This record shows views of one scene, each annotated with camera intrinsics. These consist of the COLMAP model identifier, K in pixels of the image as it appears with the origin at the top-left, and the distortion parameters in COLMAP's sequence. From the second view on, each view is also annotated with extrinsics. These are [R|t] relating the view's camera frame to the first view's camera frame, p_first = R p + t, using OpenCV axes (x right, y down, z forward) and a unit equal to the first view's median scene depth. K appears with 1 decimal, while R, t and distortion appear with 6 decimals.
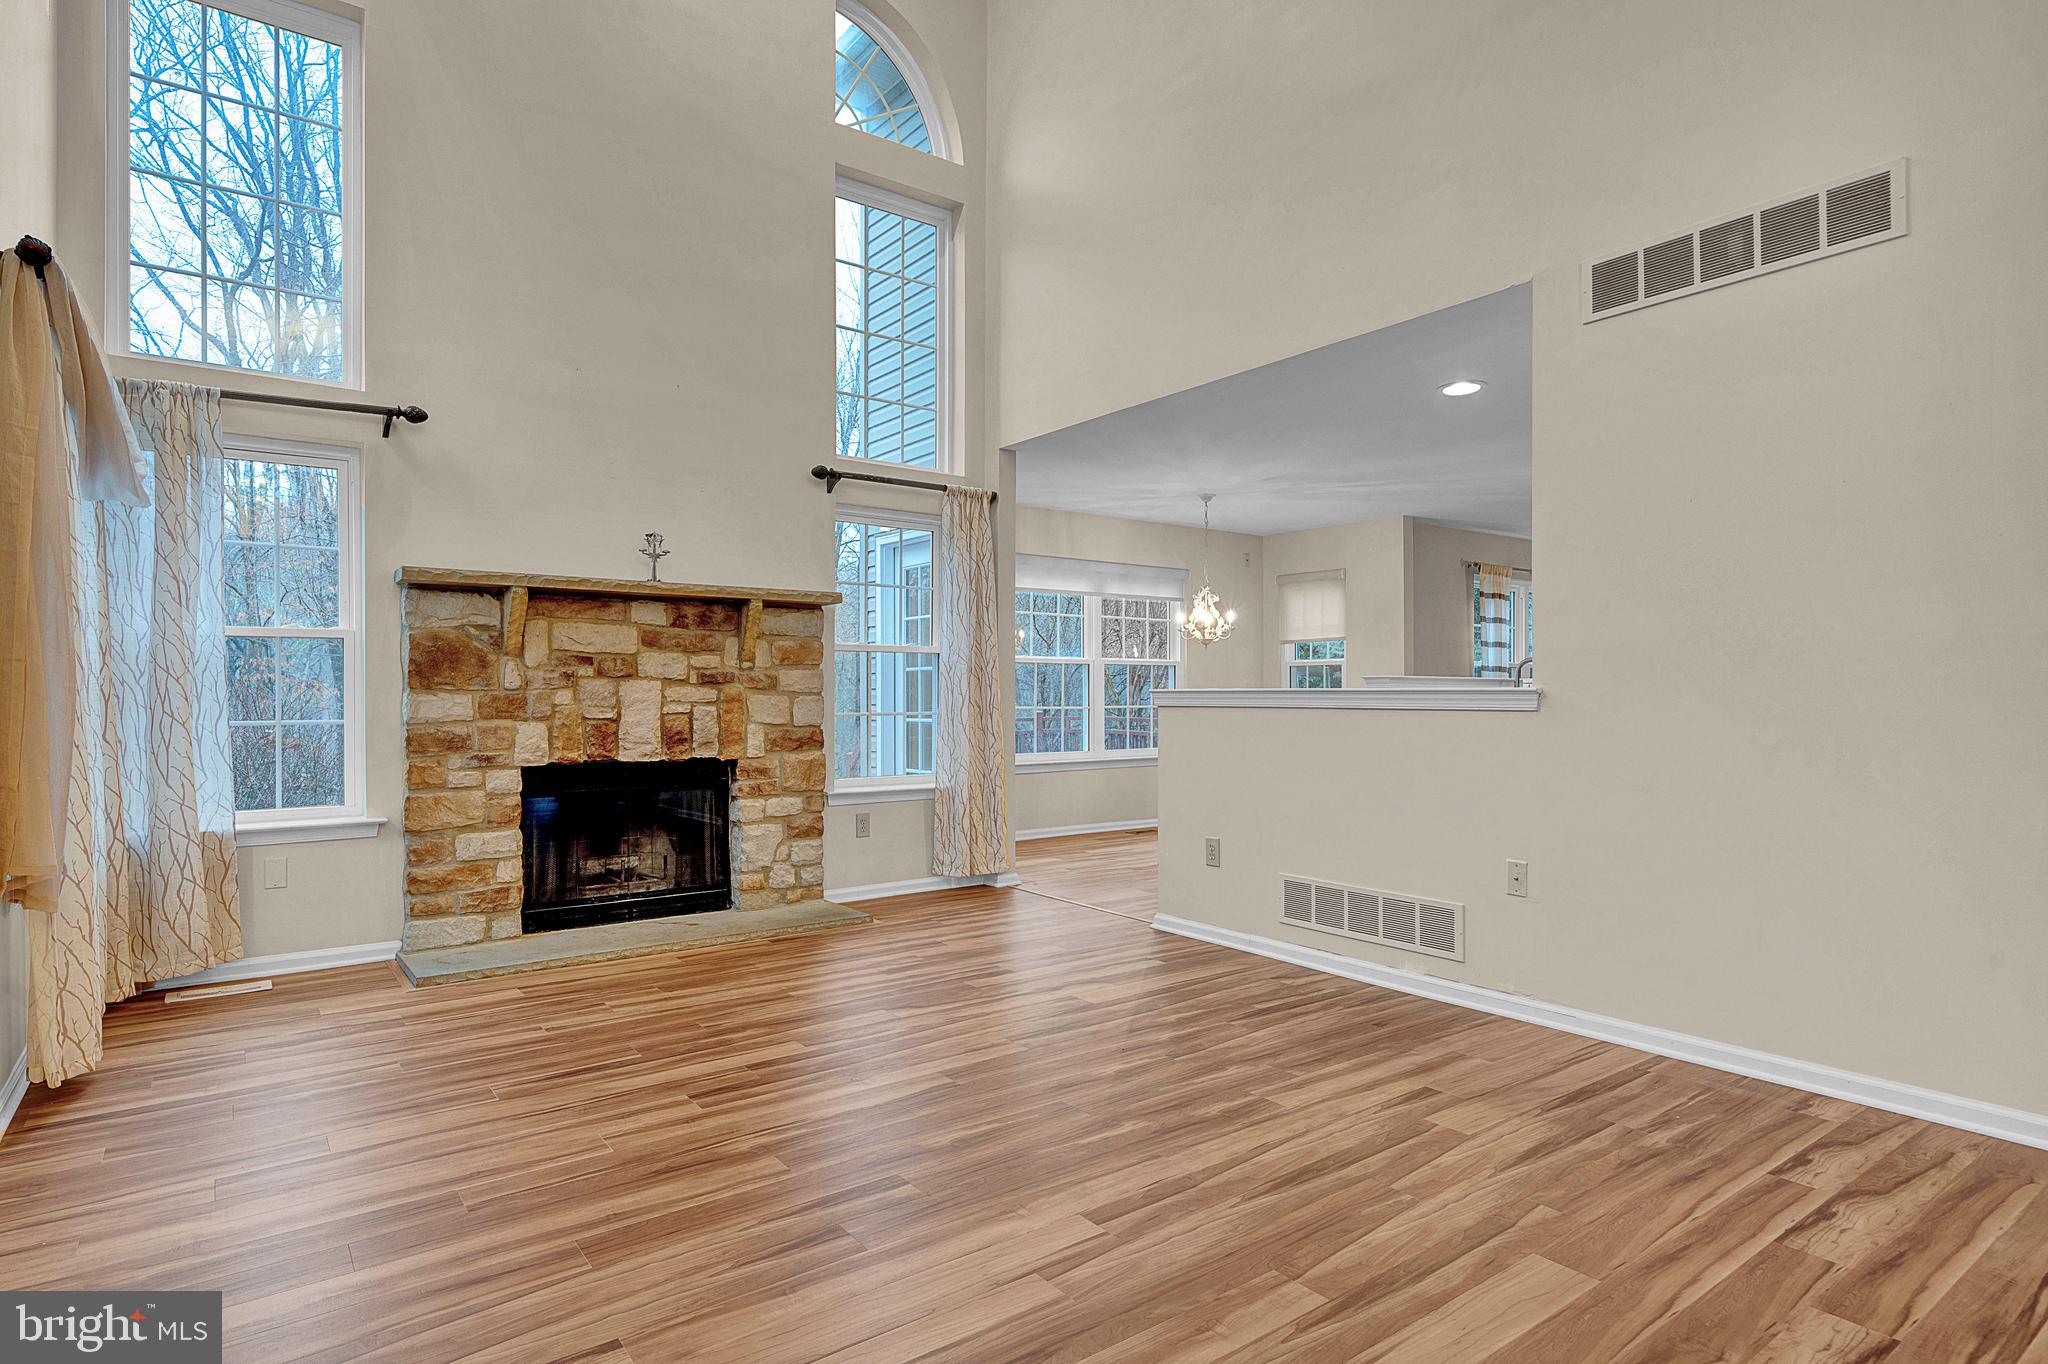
lens RADIAL K [[1090.7, 0, 1021.1], [0, 1090.7, 689.8], [0, 0, 1]] dist [0.006586, 0.003973]
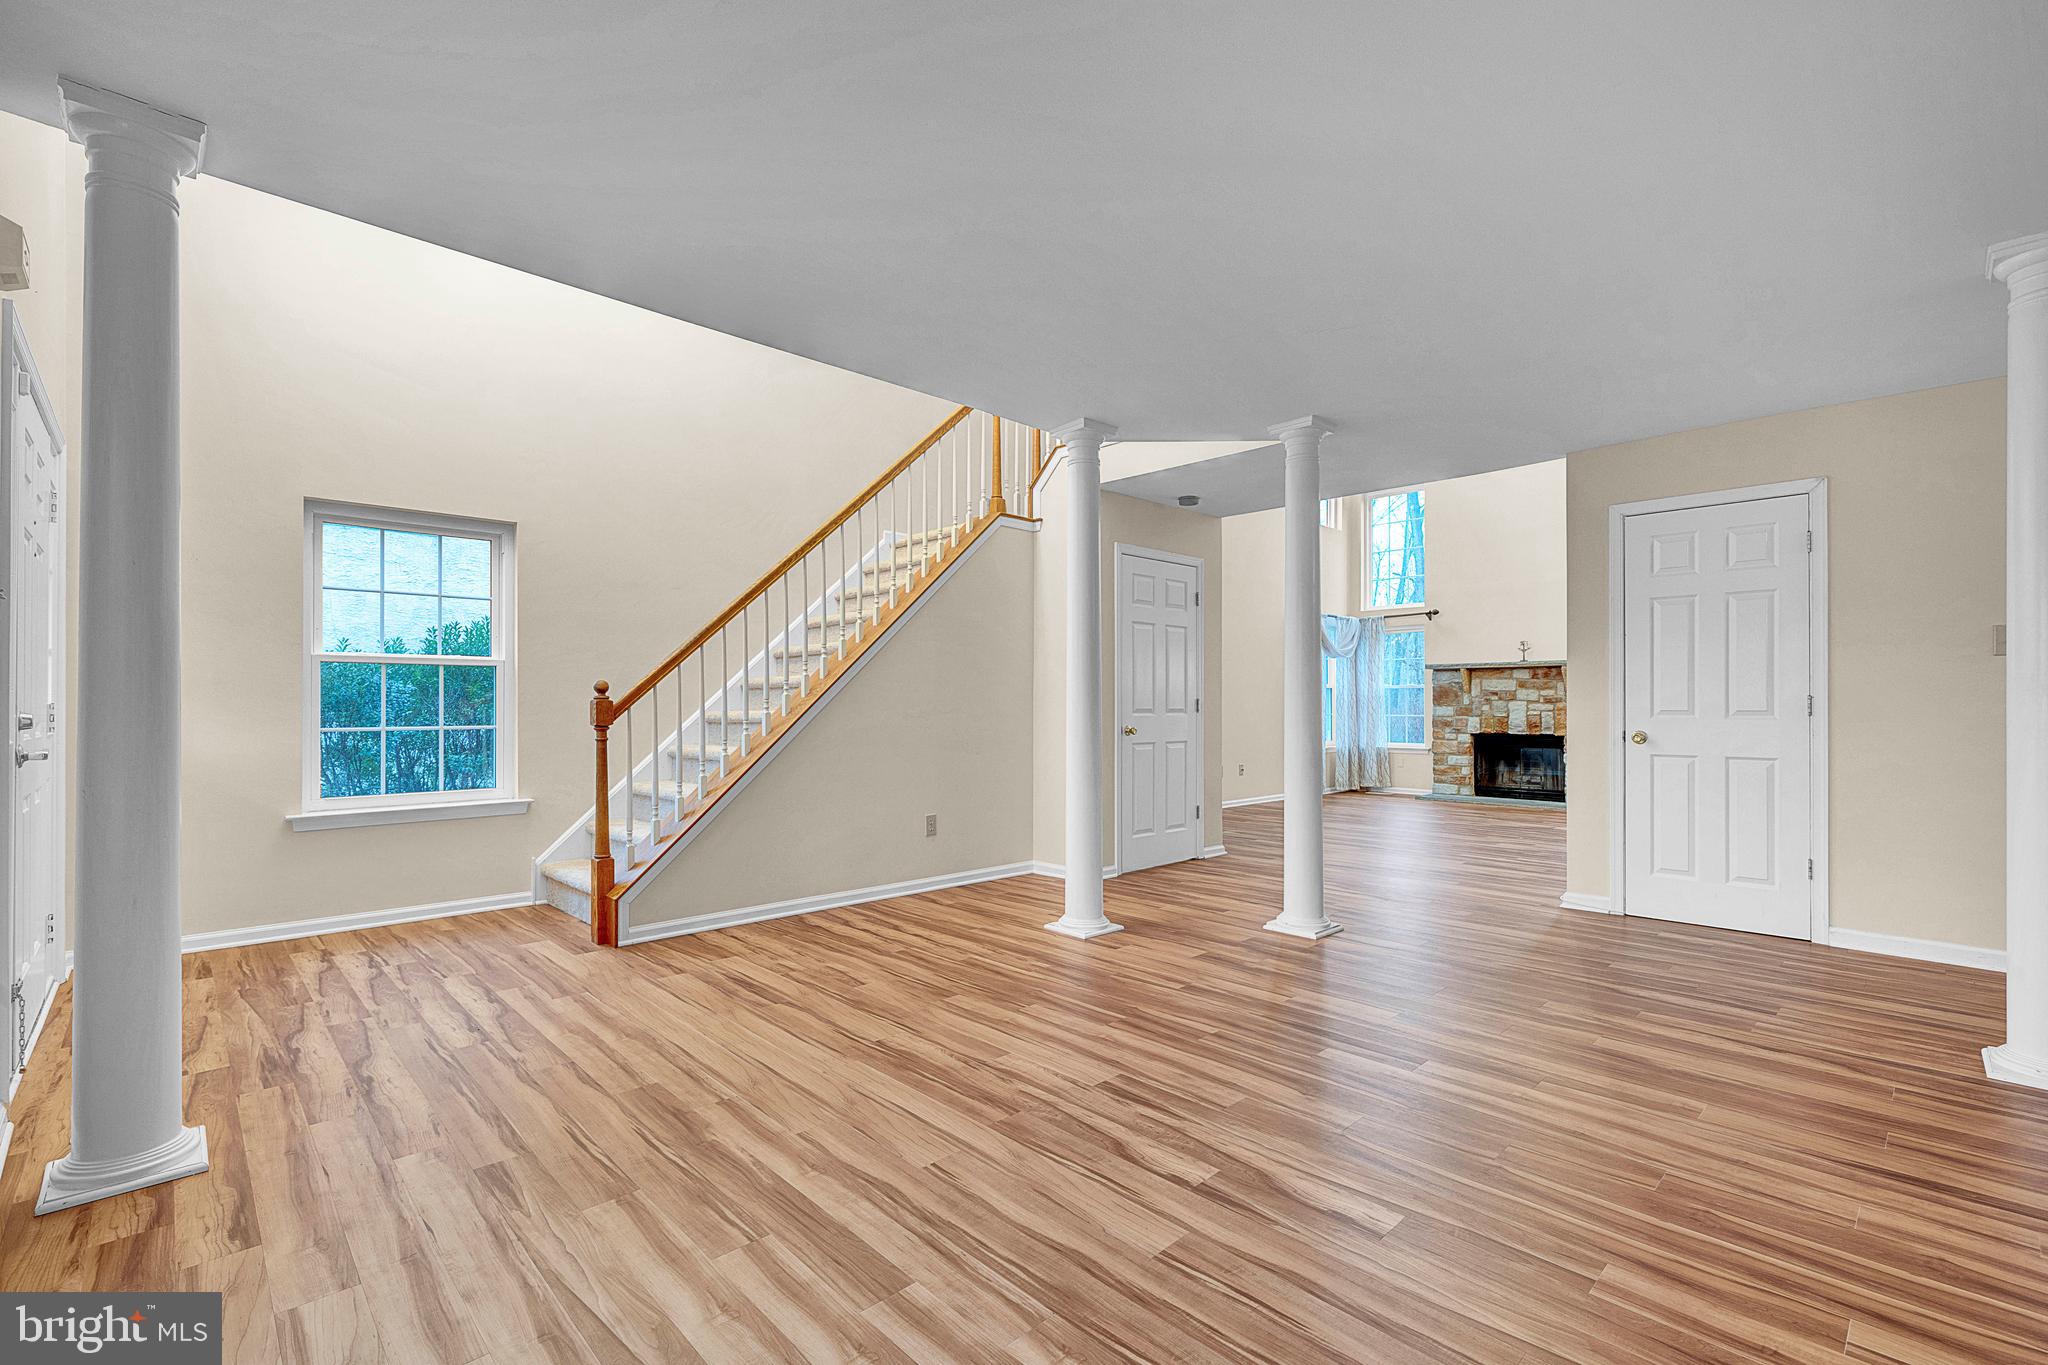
lens RADIAL K [[876.8, 0, 1029.9], [0, 876.8, 696.6], [0, 0, 1]] dist [0.001580, 0.001039]
pose [[0.137303, -0.013824, -0.990433, 1.592460], [-0.001040, 0.999900, -0.014100, 0.010786], [0.990528, 0.002966, 0.137275, -0.399102]]
